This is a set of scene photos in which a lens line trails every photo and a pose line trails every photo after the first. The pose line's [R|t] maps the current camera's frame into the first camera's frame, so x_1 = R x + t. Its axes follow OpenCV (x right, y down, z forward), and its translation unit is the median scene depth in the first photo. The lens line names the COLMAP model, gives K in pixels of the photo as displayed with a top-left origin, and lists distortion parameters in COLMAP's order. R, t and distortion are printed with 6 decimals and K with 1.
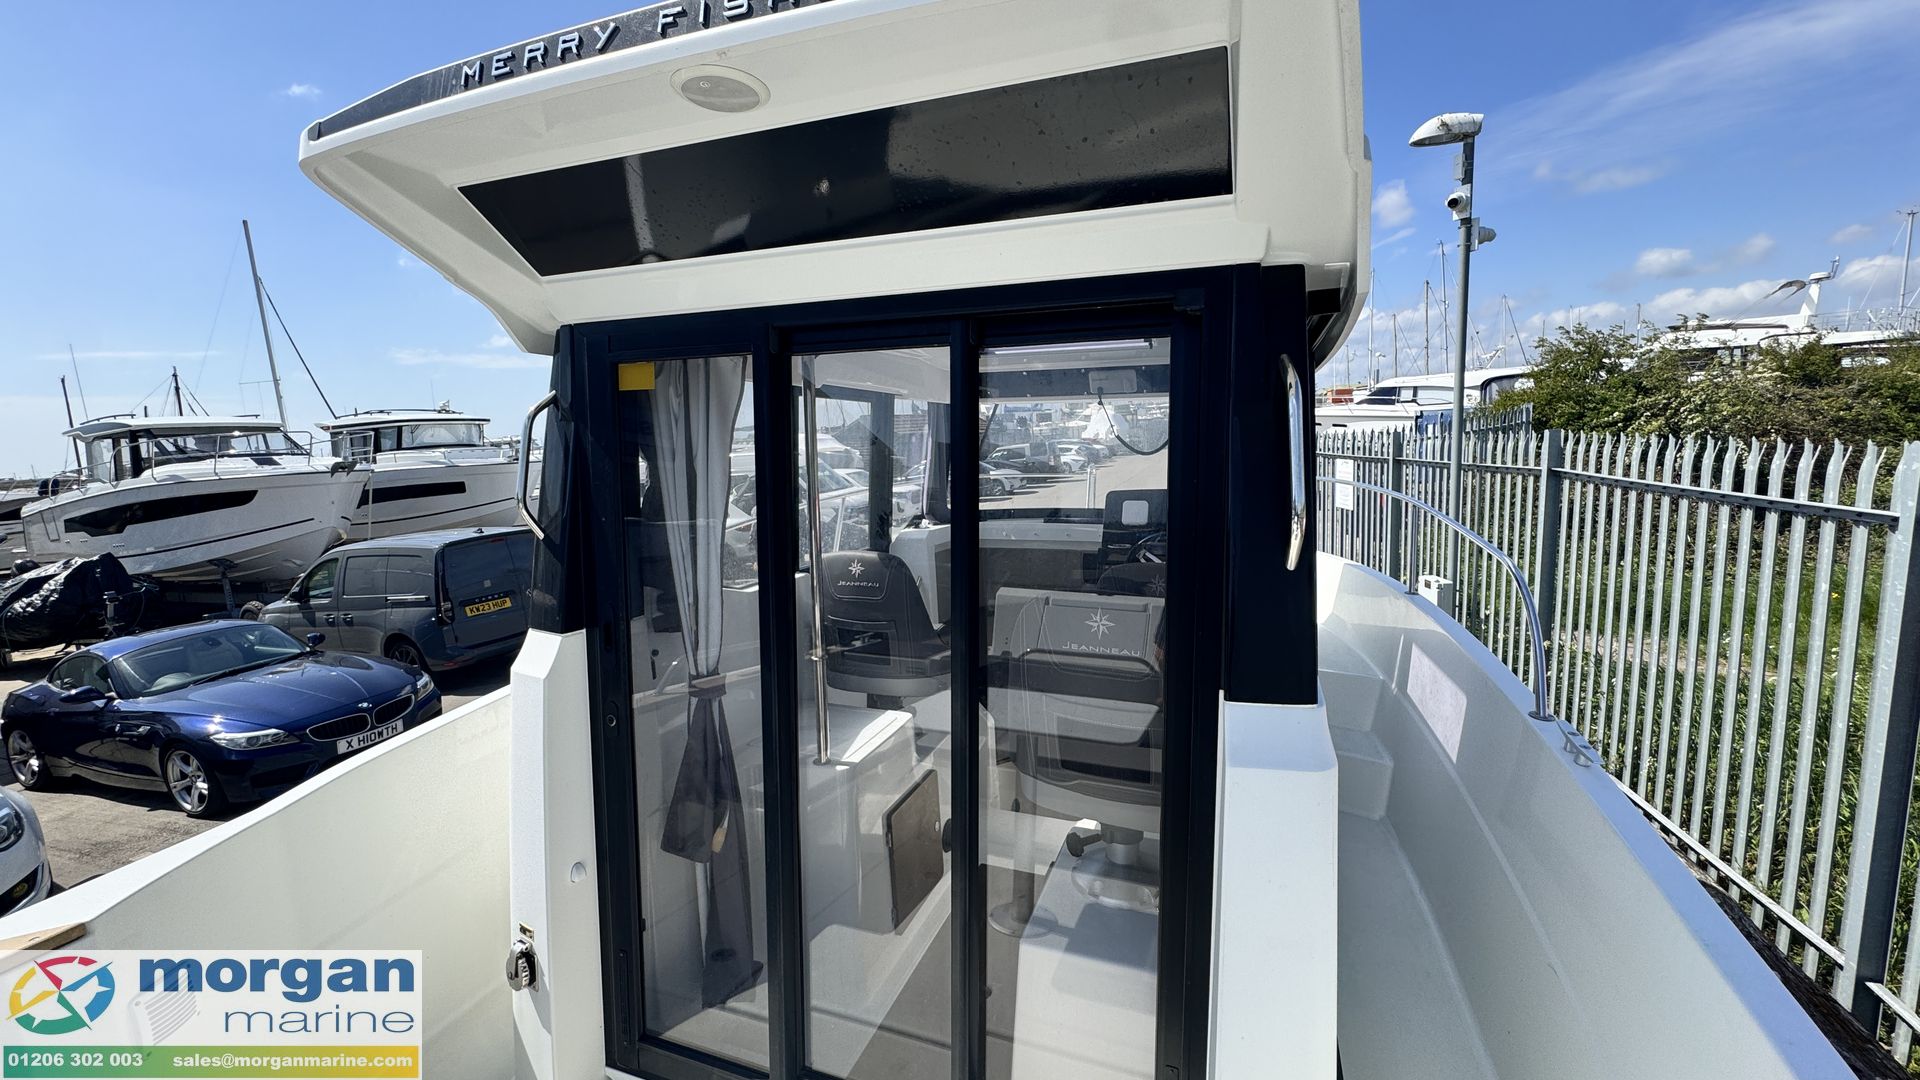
lens RADIAL K [[765.5, 0, 959.7], [0, 765.5, 537.0], [0, 0, 1]] dist [-0.004375, 0.000221]
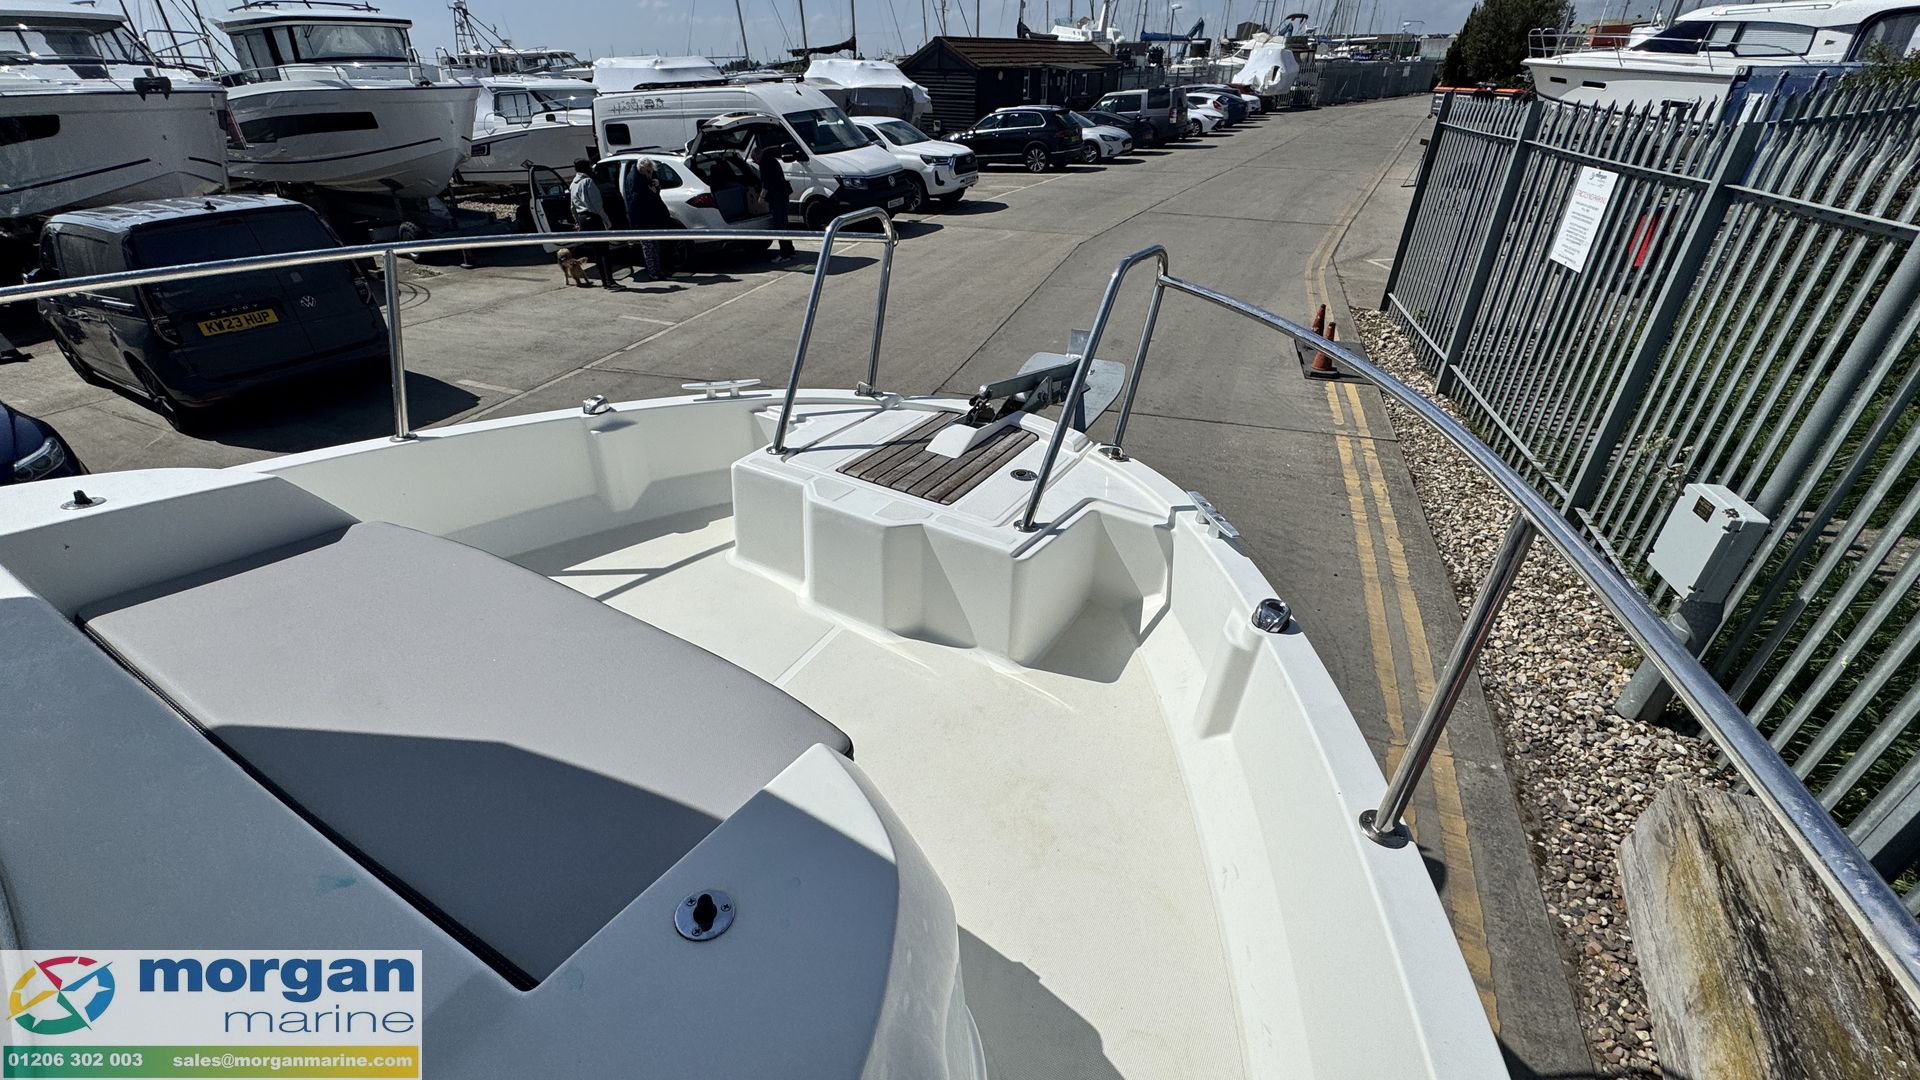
lens RADIAL K [[765.5, 0, 959.7], [0, 765.5, 537.0], [0, 0, 1]] dist [-0.004375, 0.000221]
pose [[0.986771, 0.117220, -0.111989, 0.081131], [-0.061472, 0.909744, 0.410594, -0.031127], [0.150012, -0.398278, 0.904915, 0.185850]]
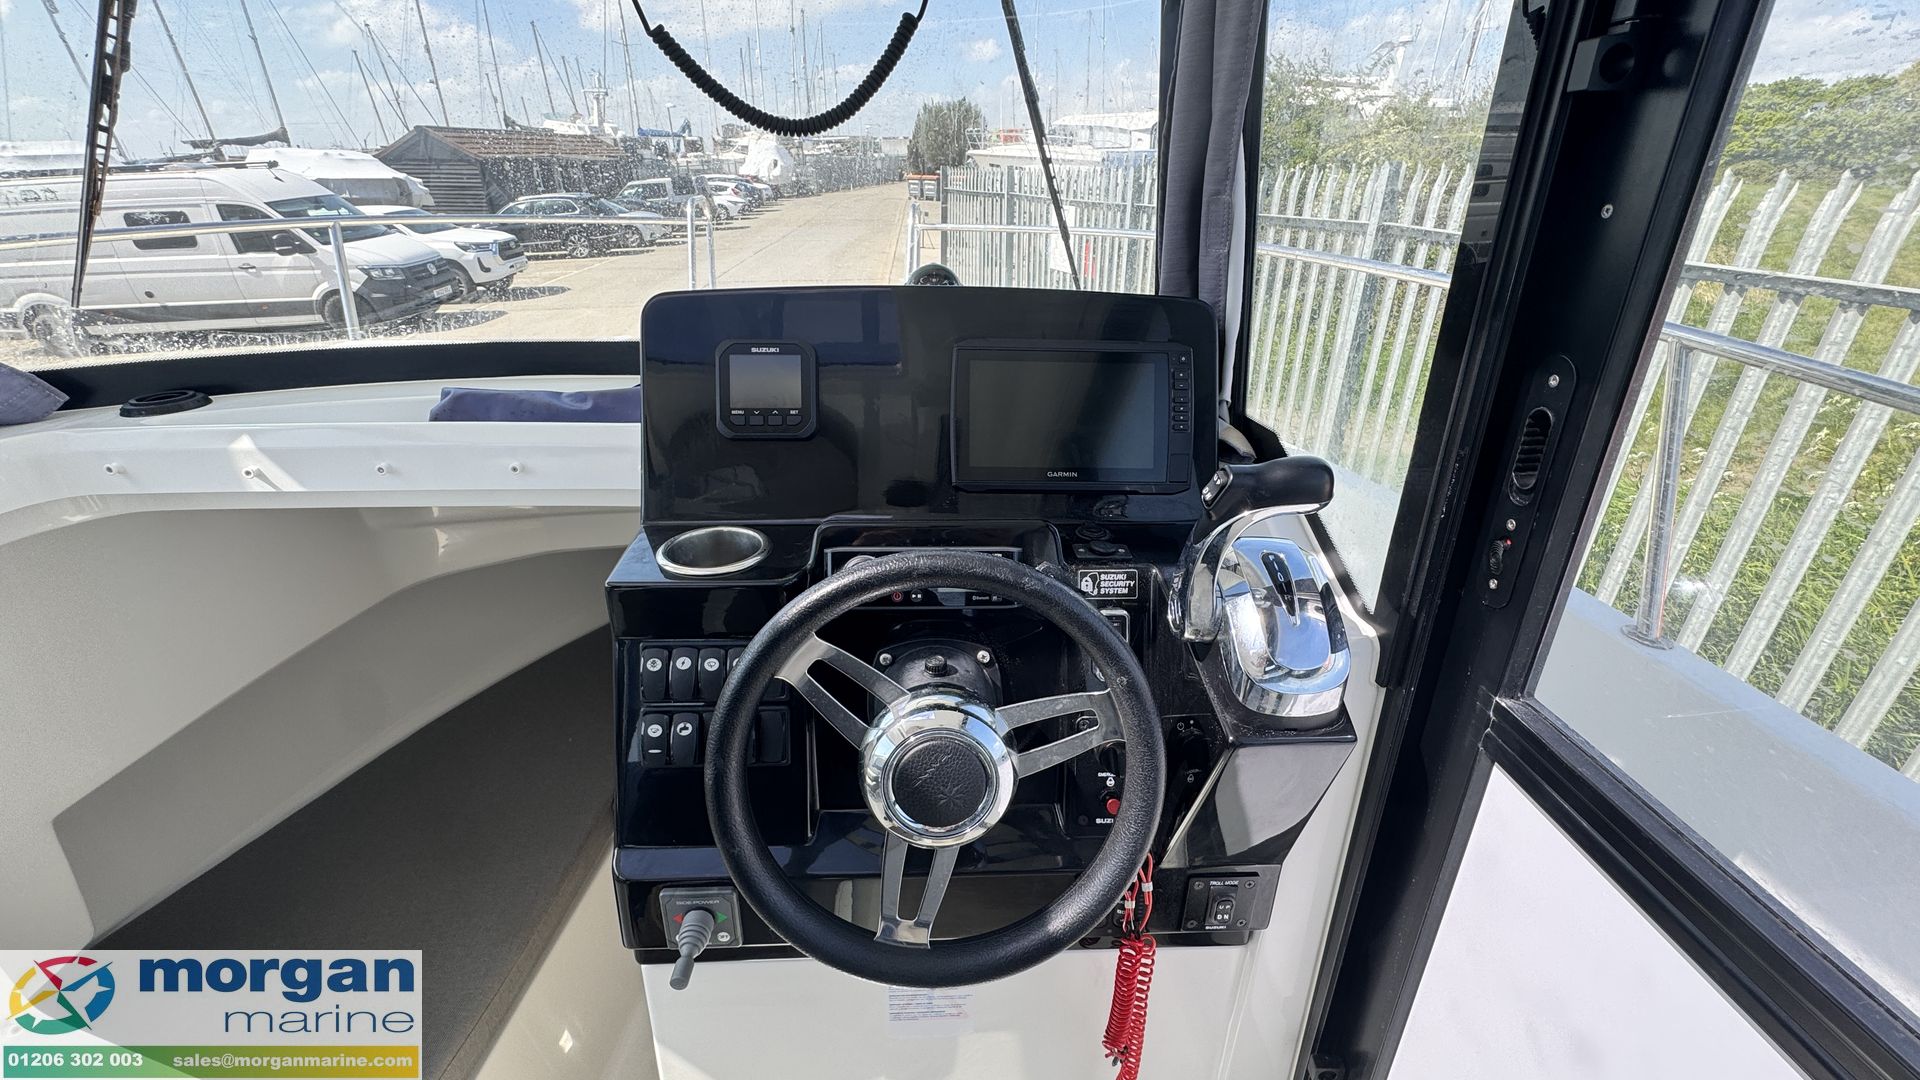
lens RADIAL K [[764.0, 0, 957.8], [0, 764.0, 535.7], [0, 0, 1]] dist [-0.001211, -0.000043]
pose [[0.918333, -0.135878, 0.371754, 0.034576], [0.016301, 0.951415, 0.307479, -0.011047], [-0.395472, -0.276308, 0.875931, 0.136163]]
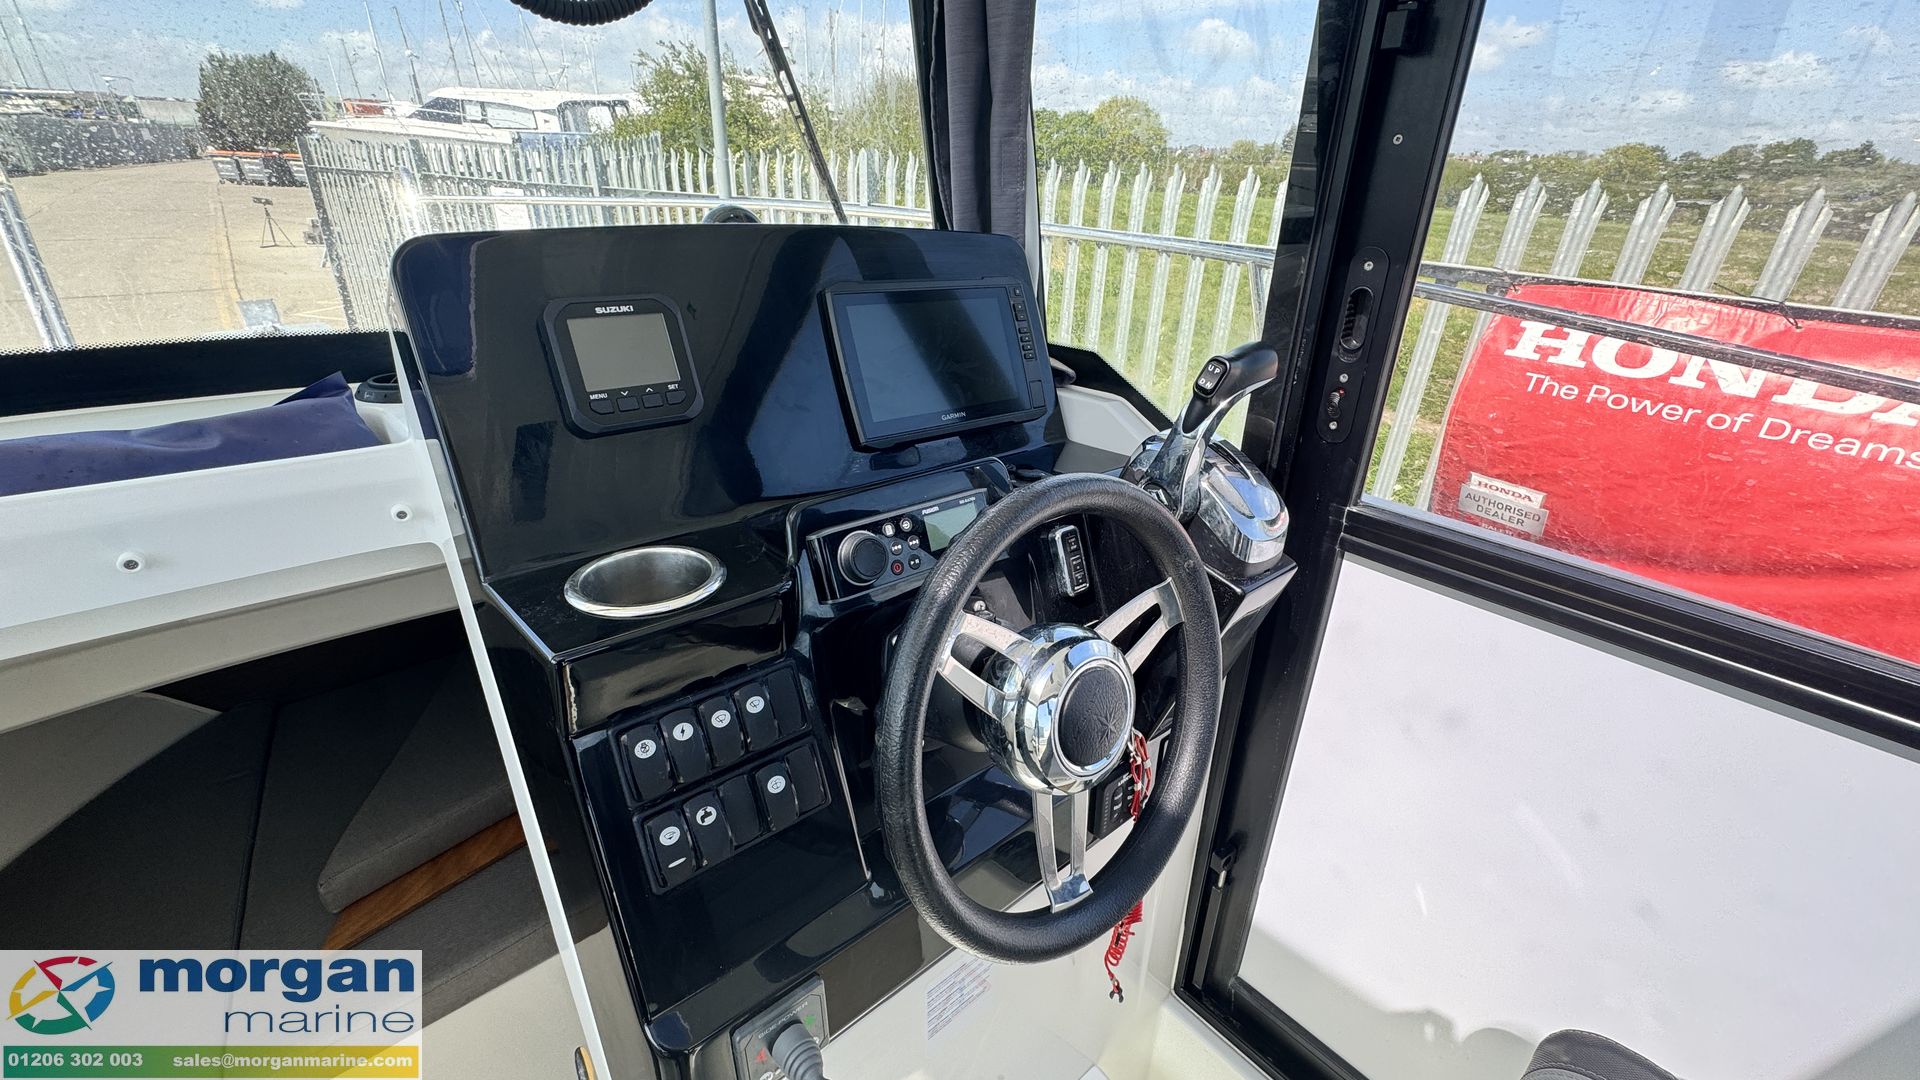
lens RADIAL K [[765.5, 0, 959.7], [0, 765.5, 537.0], [0, 0, 1]] dist [-0.004375, 0.000221]
pose [[0.473521, -0.327542, 0.817615, 0.018981], [0.059859, 0.938104, 0.341143, -0.008993], [-0.878746, -0.112597, 0.463818, 0.152913]]
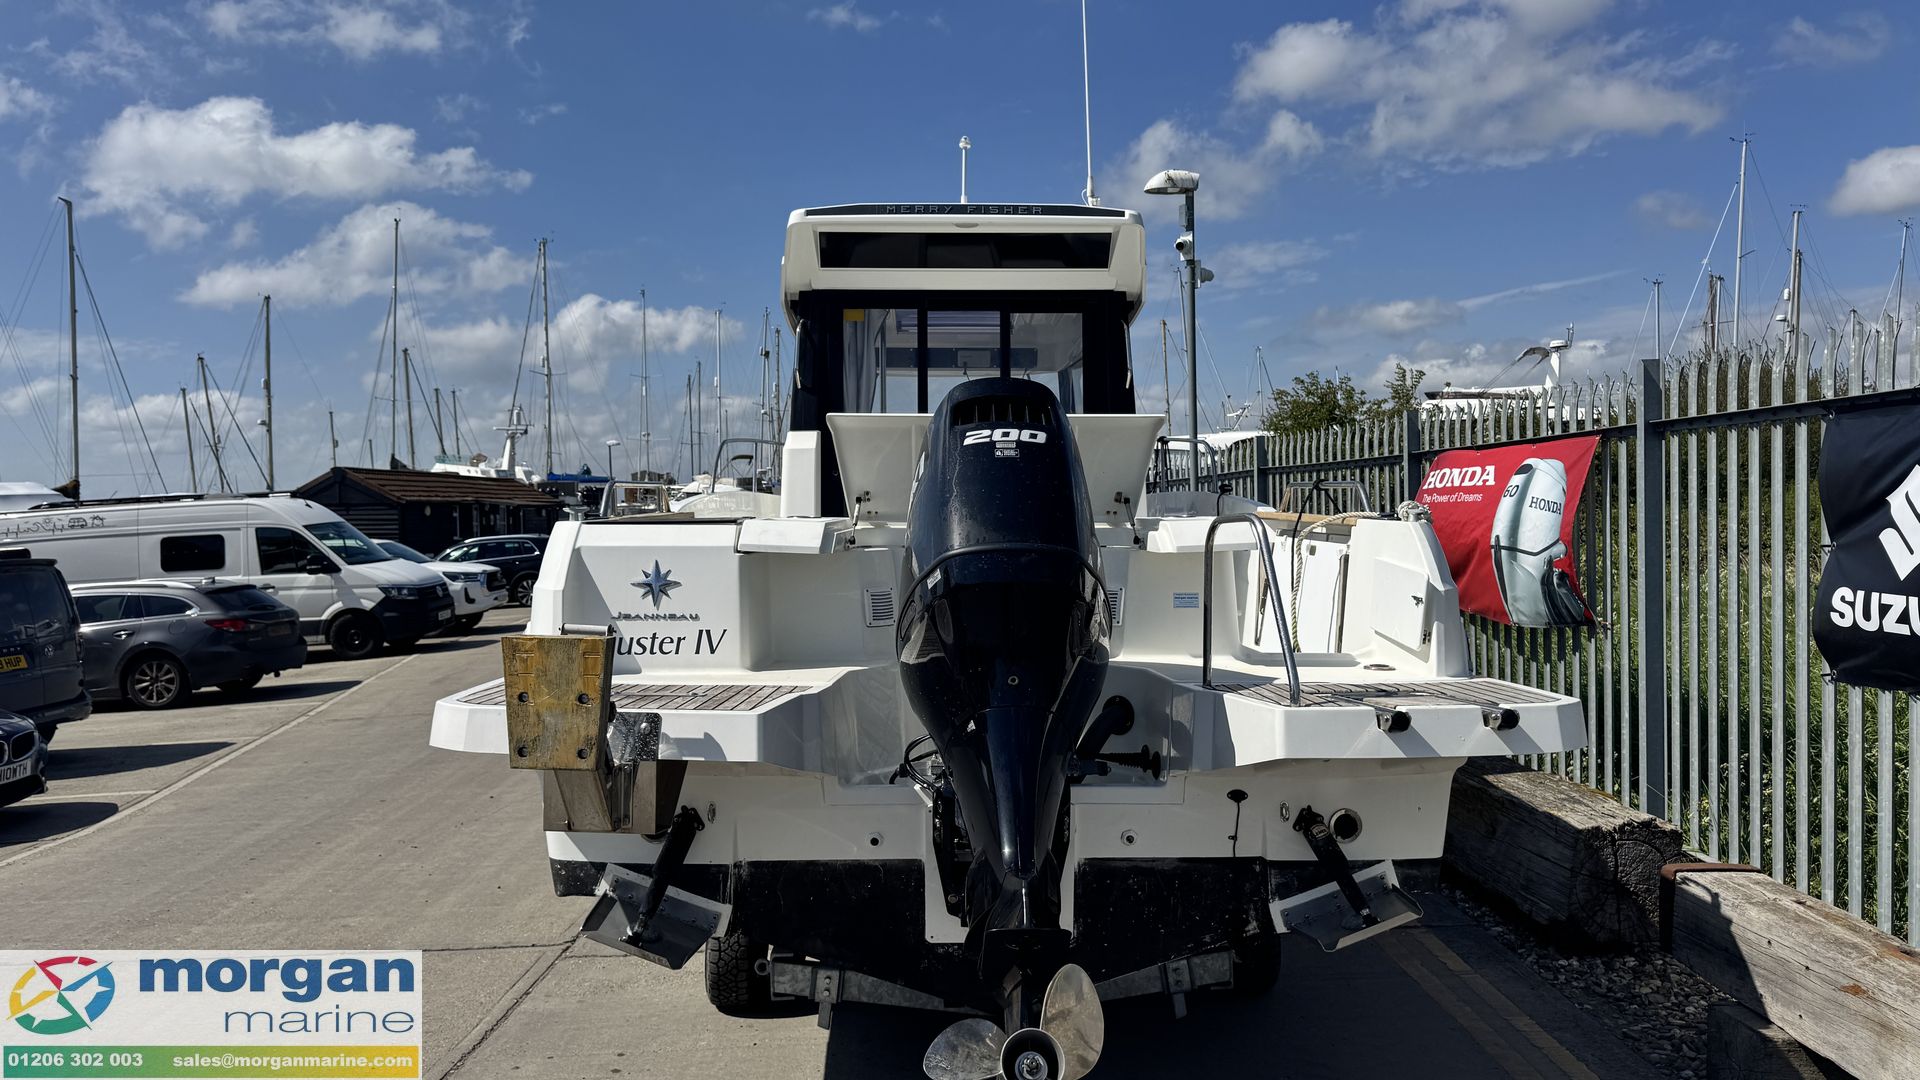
lens RADIAL K [[1342.5, 0, 951.4], [0, 1342.5, 549.5], [0, 0, 1]] dist [0.084012, -0.113940]
pose [[0.928774, 0.013034, 0.370418, -0.143792], [0.033903, 0.992204, -0.119921, 0.084662], [-0.369093, 0.123938, 0.921092, -0.235795]]
